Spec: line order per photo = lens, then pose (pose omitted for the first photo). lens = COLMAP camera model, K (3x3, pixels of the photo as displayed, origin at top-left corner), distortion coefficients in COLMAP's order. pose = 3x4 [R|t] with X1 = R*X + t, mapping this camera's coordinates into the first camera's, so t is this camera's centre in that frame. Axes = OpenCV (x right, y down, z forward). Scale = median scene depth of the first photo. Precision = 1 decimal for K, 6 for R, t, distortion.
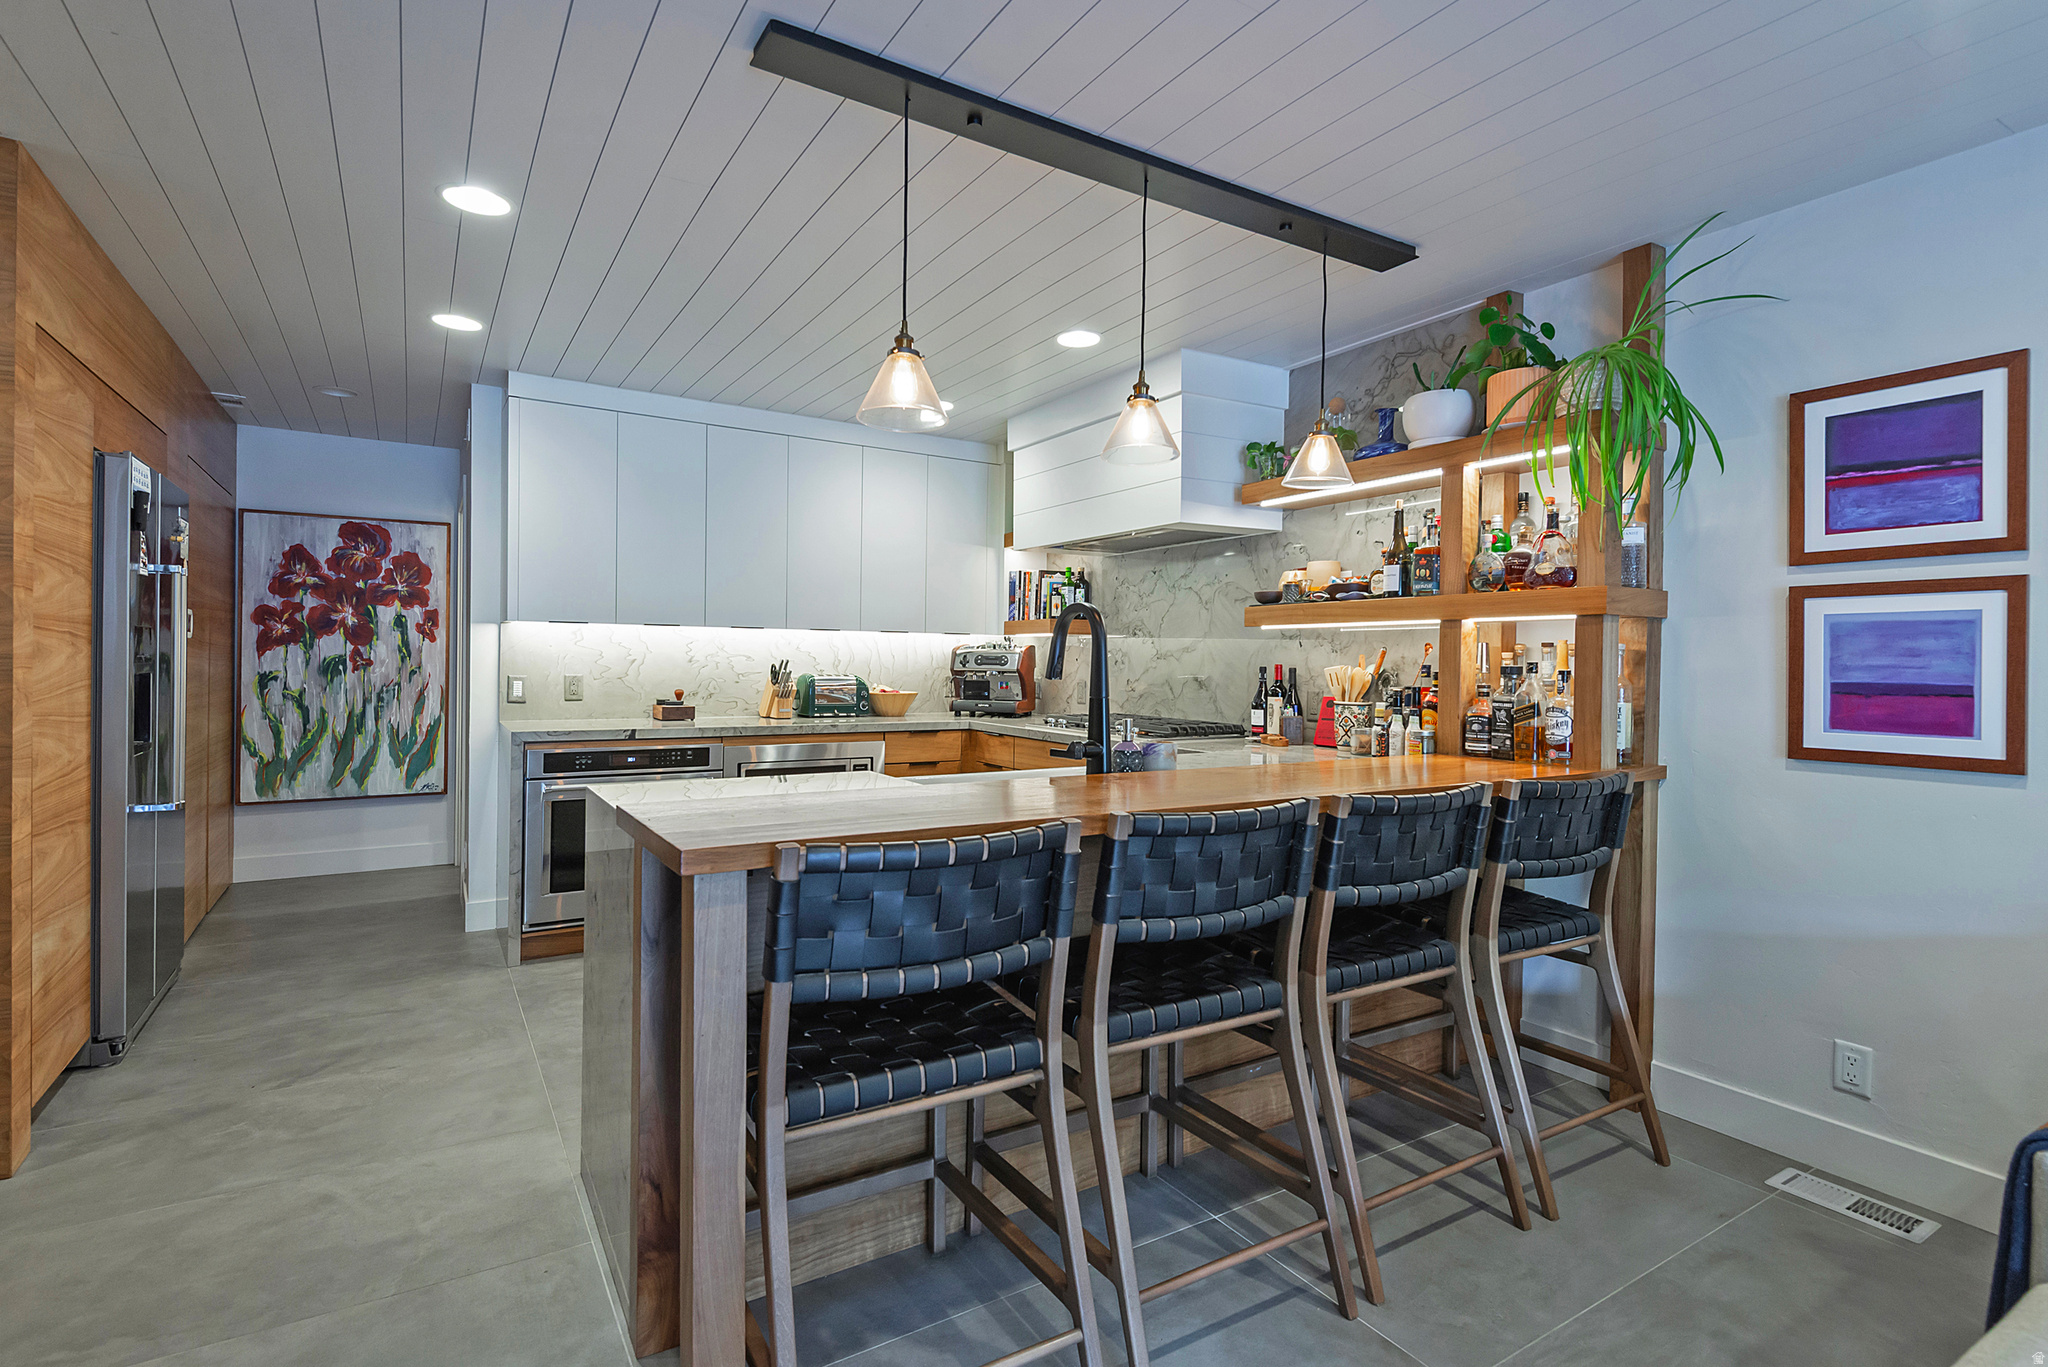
lens RADIAL K [[991.2, 0, 1048.3], [0, 991.2, 670.1], [0, 0, 1]] dist [0.003185, -0.000034]
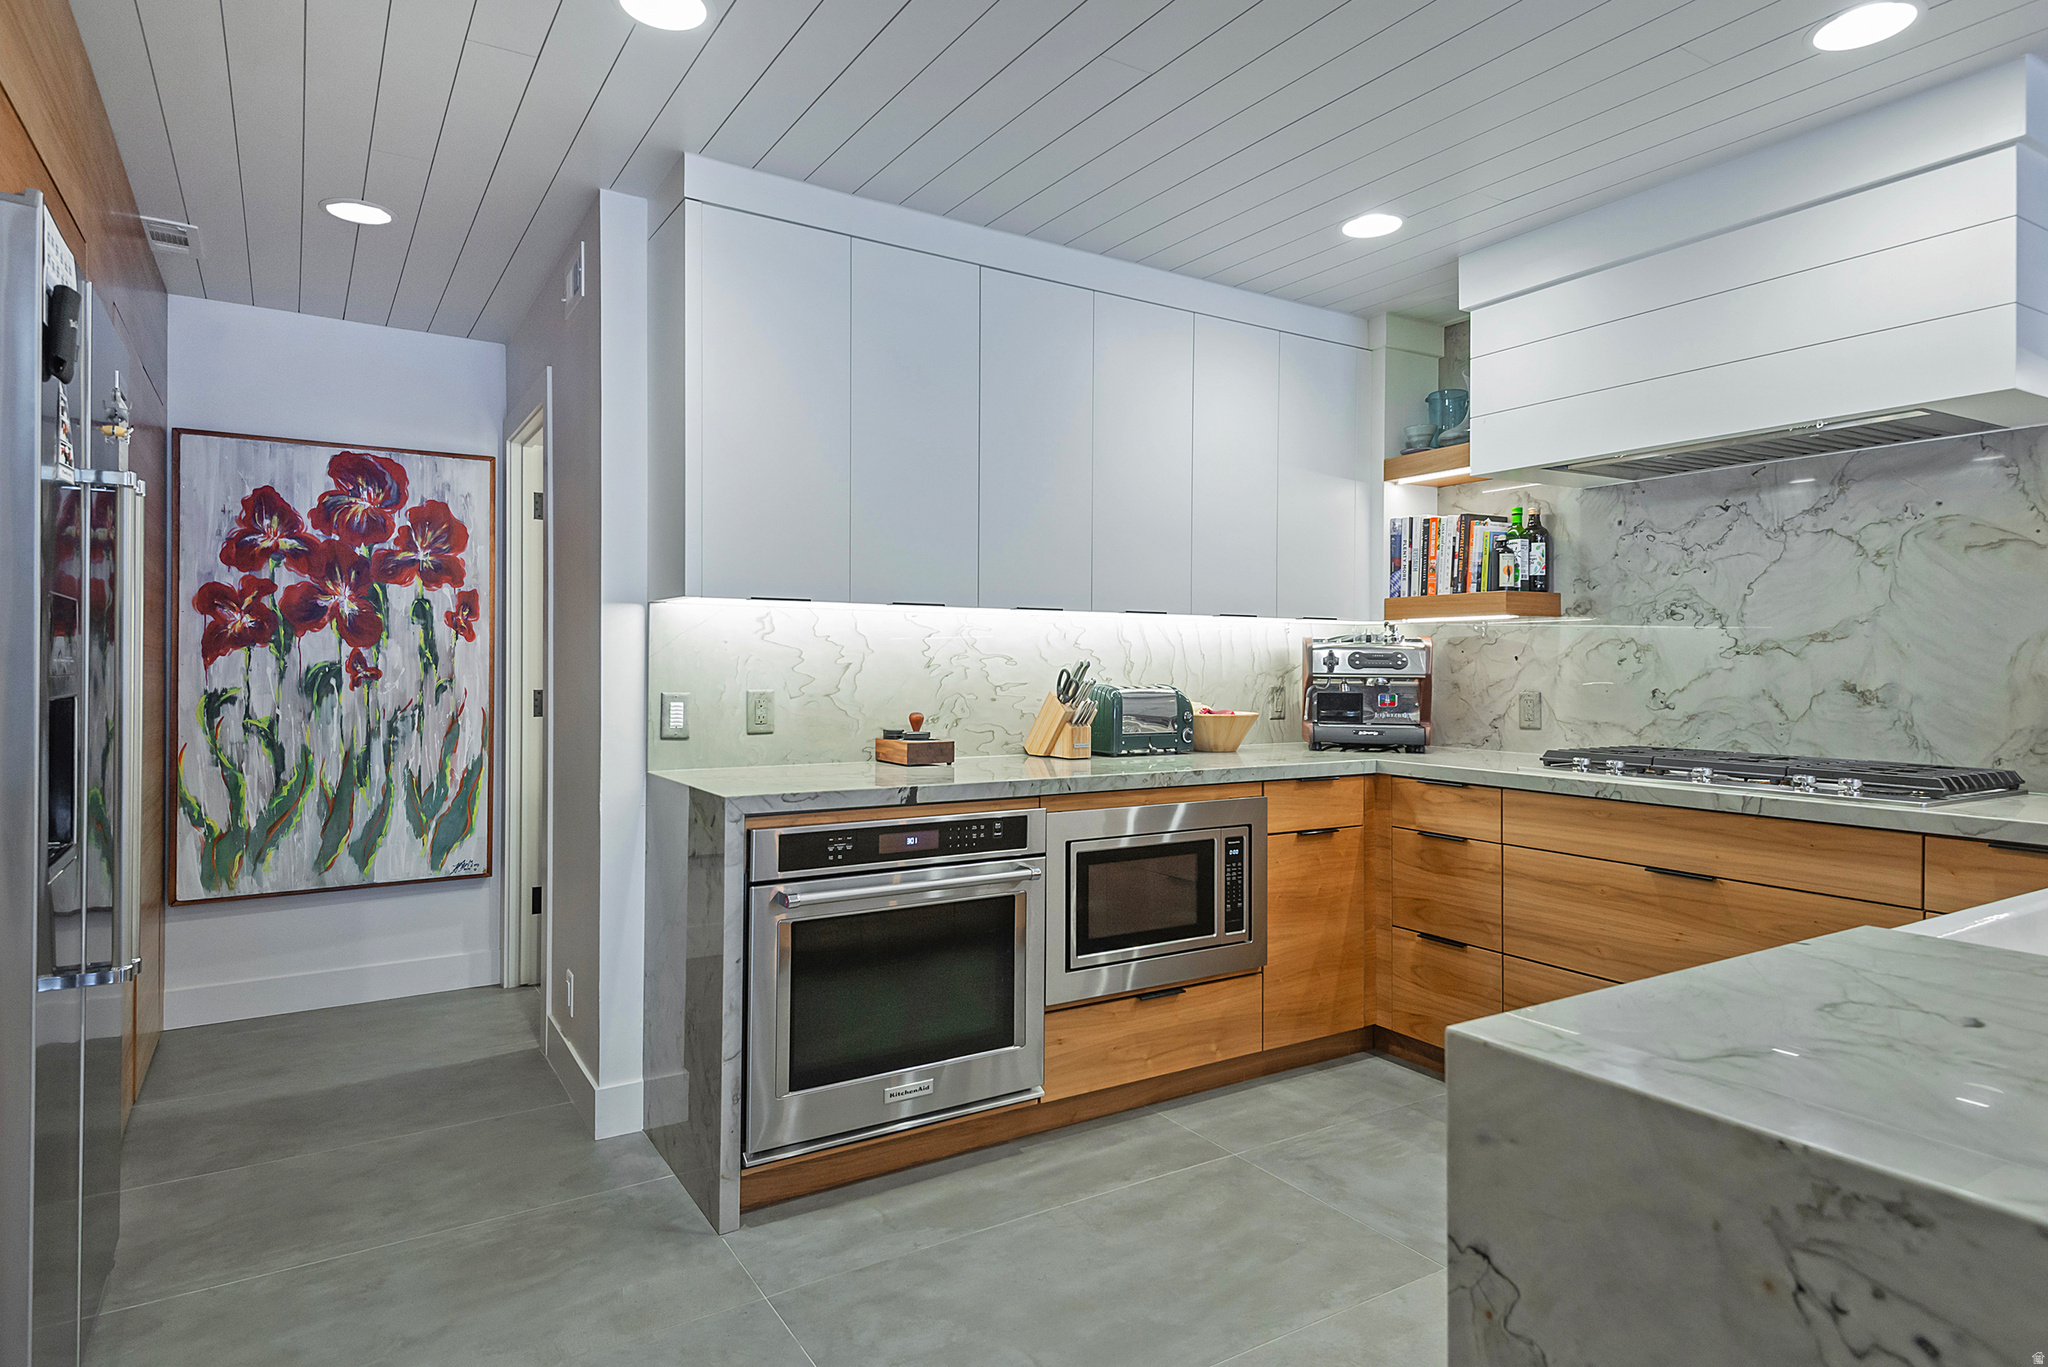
lens RADIAL K [[1132.6, 0, 1016.1], [0, 1132.6, 669.0], [0, 0, 1]] dist [0.024317, -0.001466]
pose [[0.999938, -0.009519, -0.005747, -0.280602], [0.009478, 0.999931, -0.007009, -0.001630], [0.005814, 0.006954, 0.999959, 0.281955]]
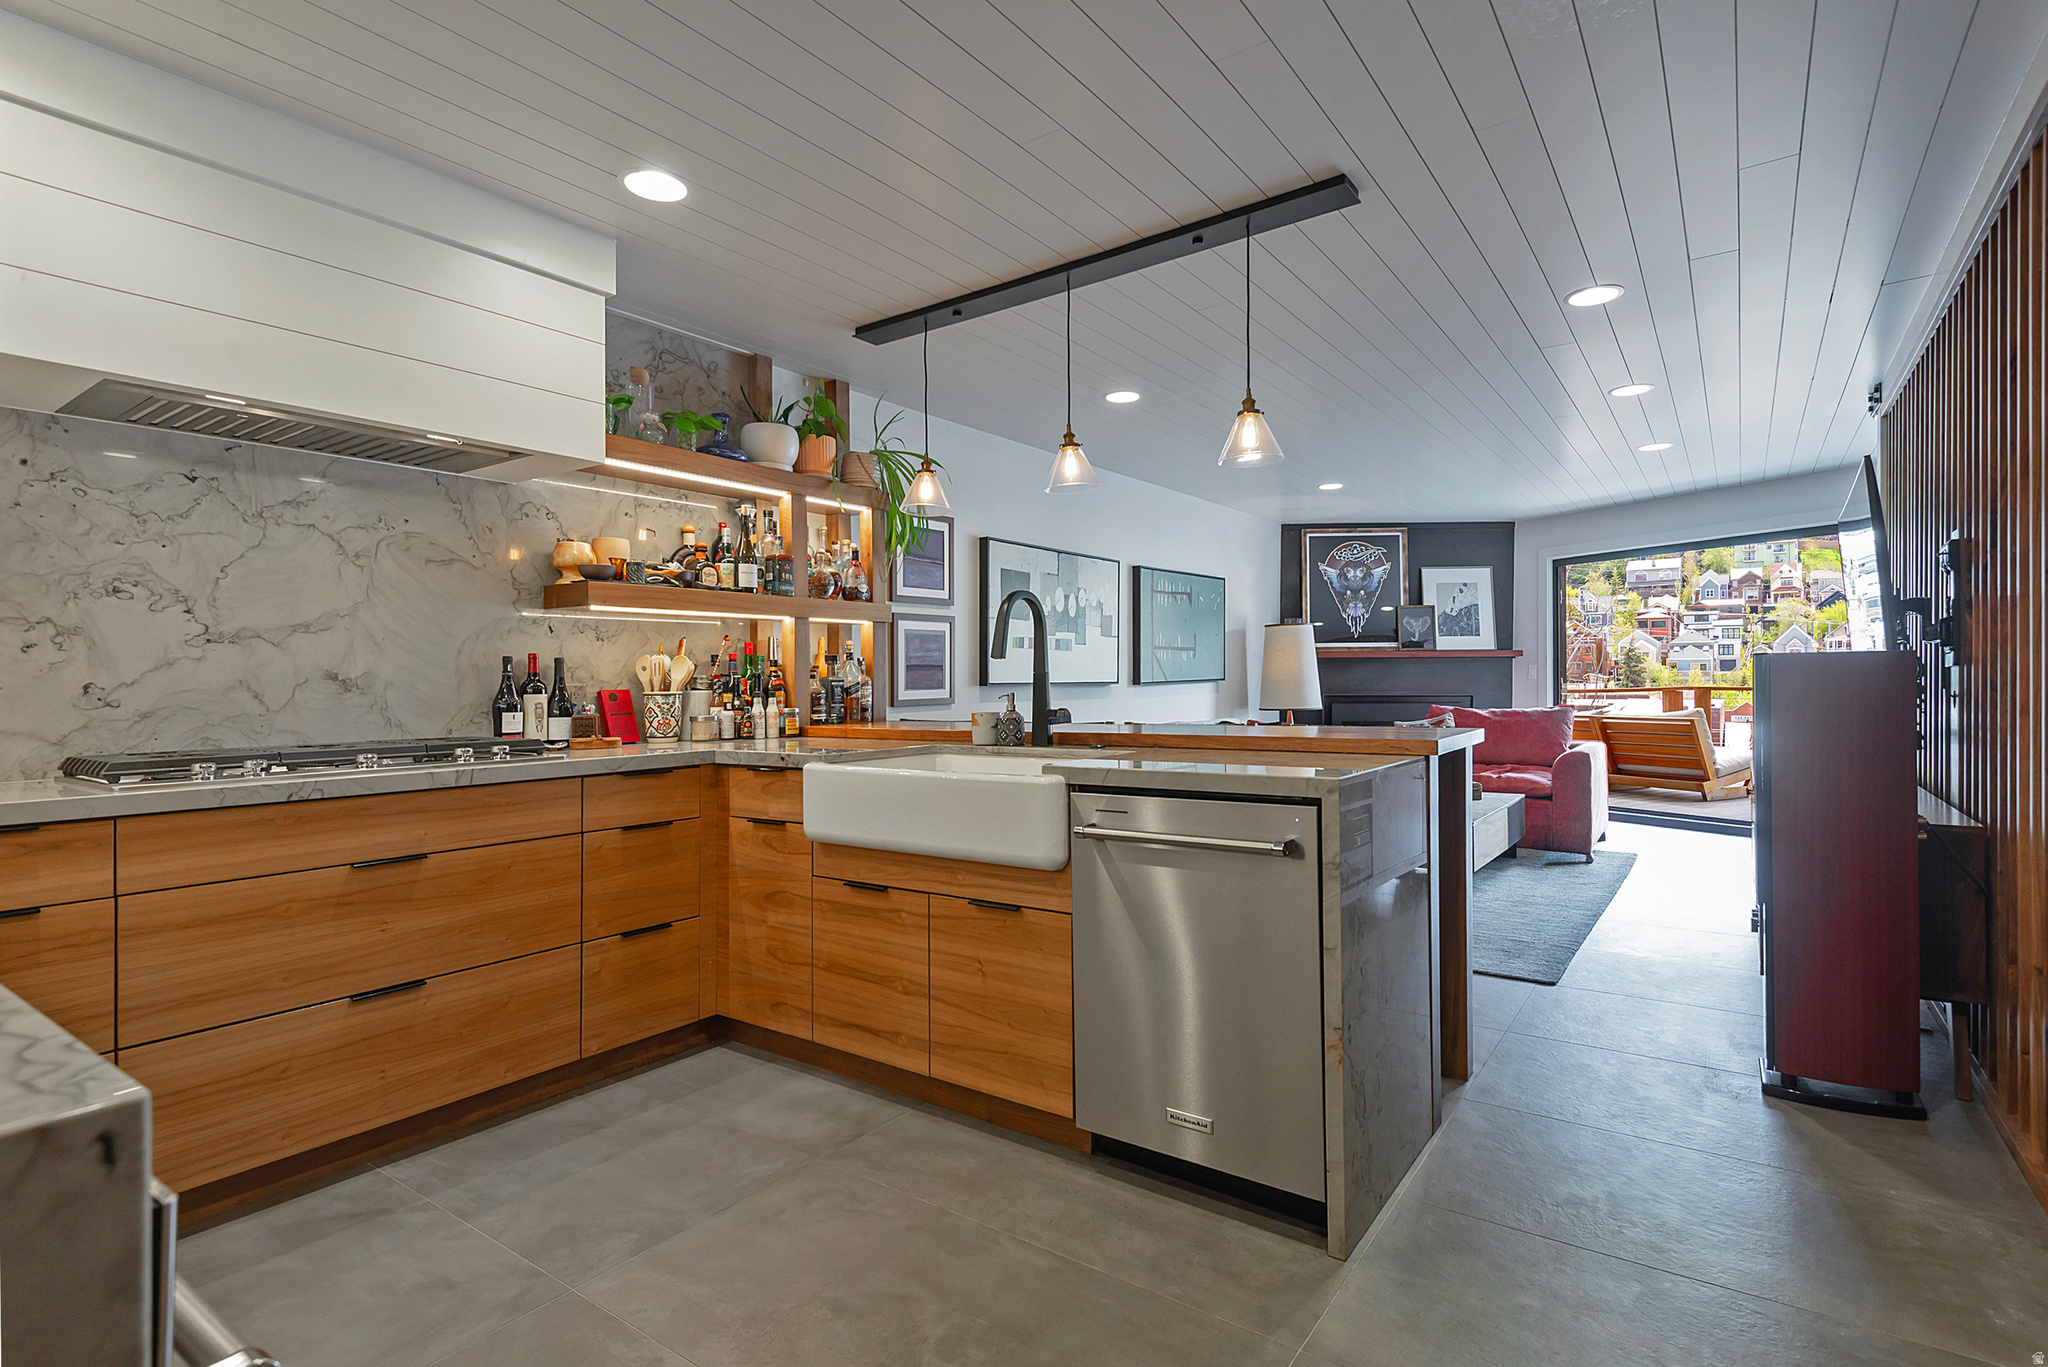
lens RADIAL K [[1014.7, 0, 1089.8], [0, 1014.7, 686.1], [0, 0, 1]] dist [0.016436, -0.010400]
pose [[-0.417417, -0.011472, 0.908643, -0.528532], [0.019596, 0.999574, 0.021623, 0.008745], [-0.908504, 0.026832, -0.417014, 0.710372]]
